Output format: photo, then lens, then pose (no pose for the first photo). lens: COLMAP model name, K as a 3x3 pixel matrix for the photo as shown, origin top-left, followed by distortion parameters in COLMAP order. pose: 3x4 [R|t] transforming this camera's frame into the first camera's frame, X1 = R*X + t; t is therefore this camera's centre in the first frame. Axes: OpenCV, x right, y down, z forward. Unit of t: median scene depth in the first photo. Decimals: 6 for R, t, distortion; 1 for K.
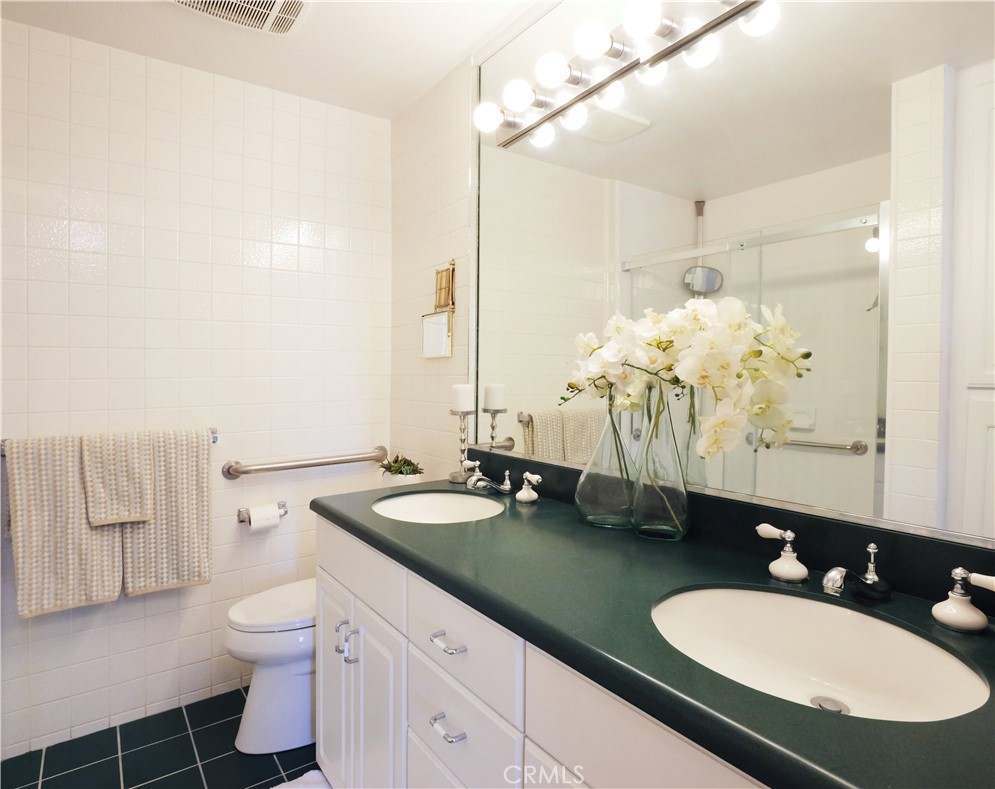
lens RADIAL K [[565.6, 0, 497.5], [0, 565.6, 381.8], [0, 0, 1]] dist [-0.022667, 0.003225]
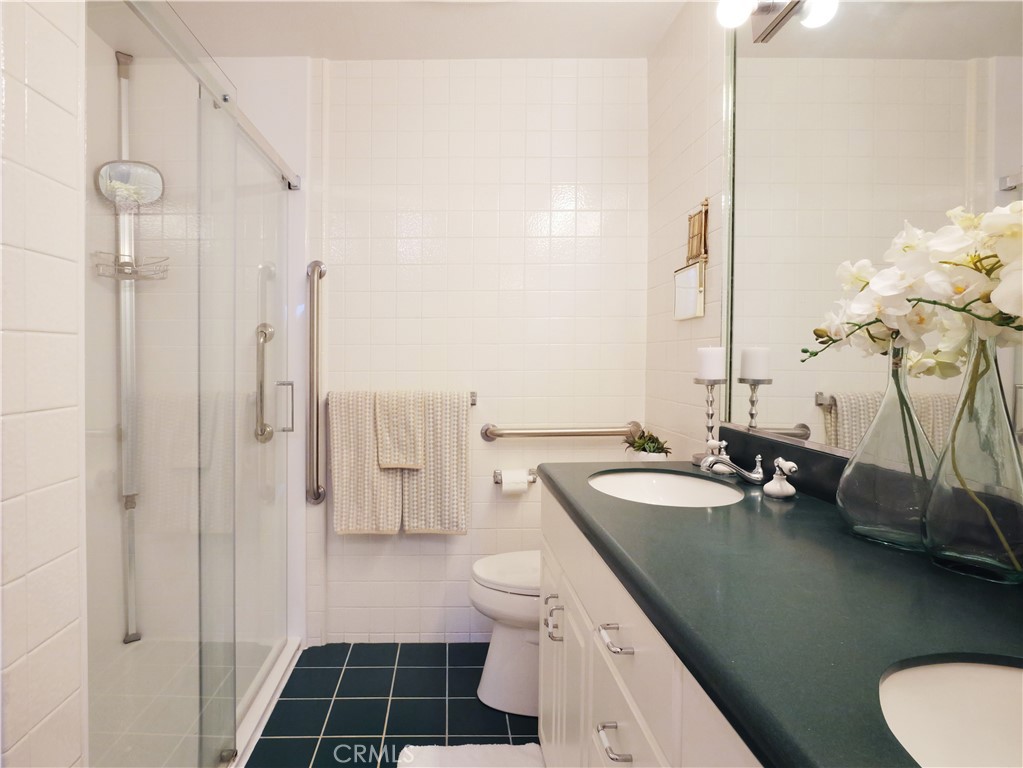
lens RADIAL K [[569.2, 0, 511.5], [0, 569.2, 384.0], [0, 0, 1]] dist [-0.019685, 0.001413]
pose [[0.814729, 0.023270, -0.579375, 0.192625], [-0.025151, 0.999672, 0.004784, 0.064740], [0.579296, 0.010674, 0.815047, 0.165938]]
